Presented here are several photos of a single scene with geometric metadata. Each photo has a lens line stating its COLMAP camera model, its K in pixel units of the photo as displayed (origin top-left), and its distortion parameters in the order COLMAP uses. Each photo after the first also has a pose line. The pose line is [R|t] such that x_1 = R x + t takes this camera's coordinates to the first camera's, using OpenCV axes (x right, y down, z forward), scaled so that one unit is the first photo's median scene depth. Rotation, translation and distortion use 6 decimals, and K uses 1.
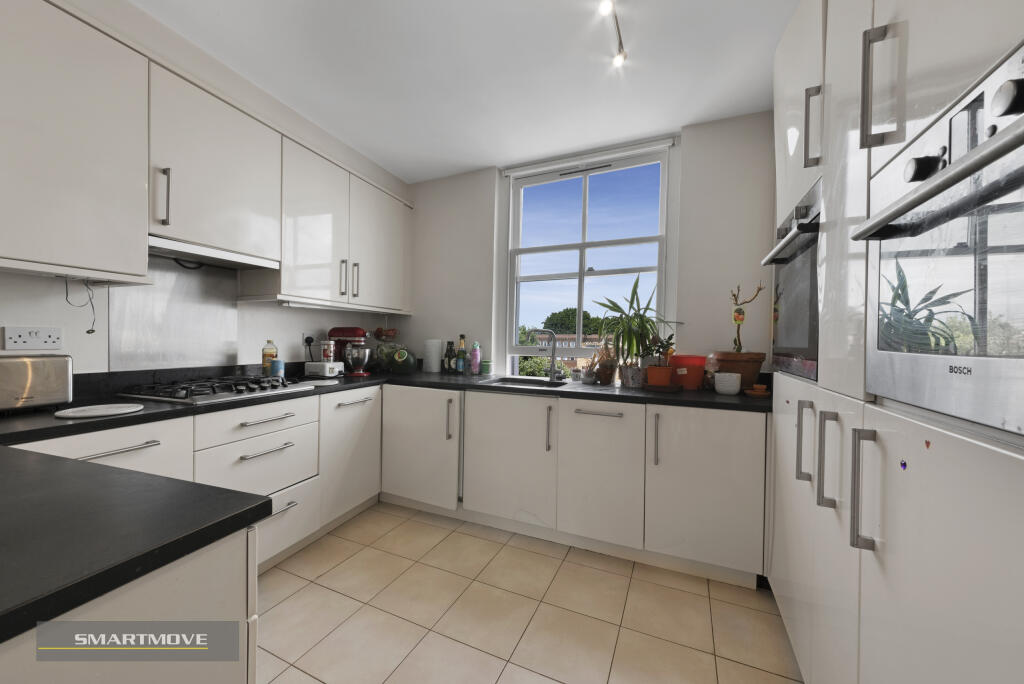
lens RADIAL K [[376.2, 0, 517.5], [0, 376.2, 341.0], [0, 0, 1]] dist [0.000465, 0.000161]
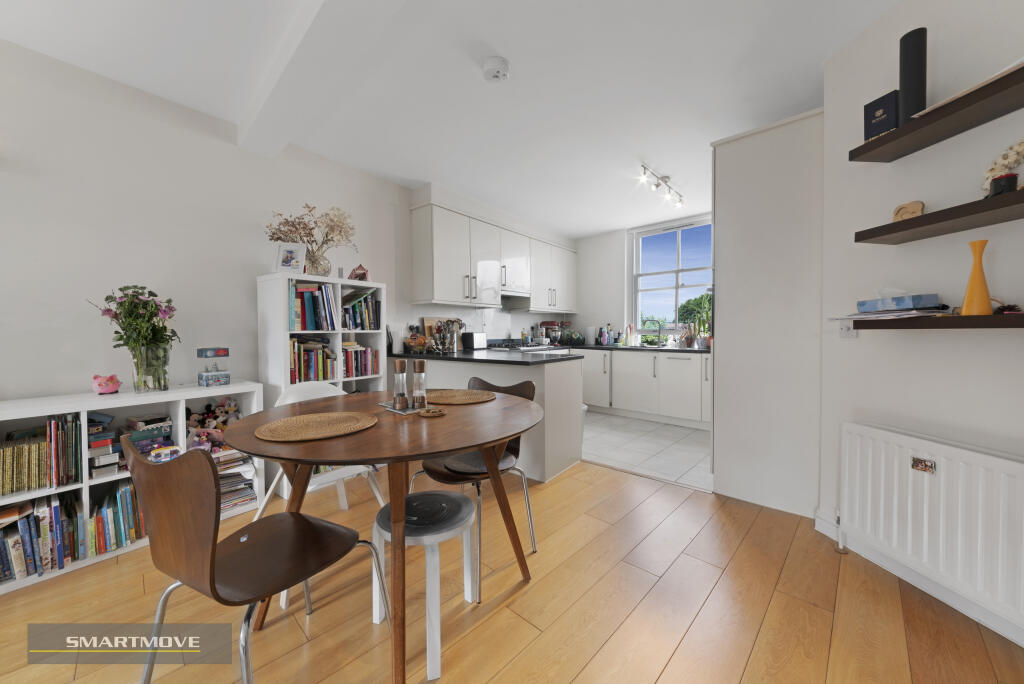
lens RADIAL K [[376.2, 0, 517.5], [0, 376.2, 341.0], [0, 0, 1]] dist [0.000465, 0.000161]
pose [[0.946429, -0.011371, -0.322713, 0.030150], [0.018494, 0.999648, 0.019016, 0.027422], [0.322383, -0.023965, 0.946306, -0.956814]]
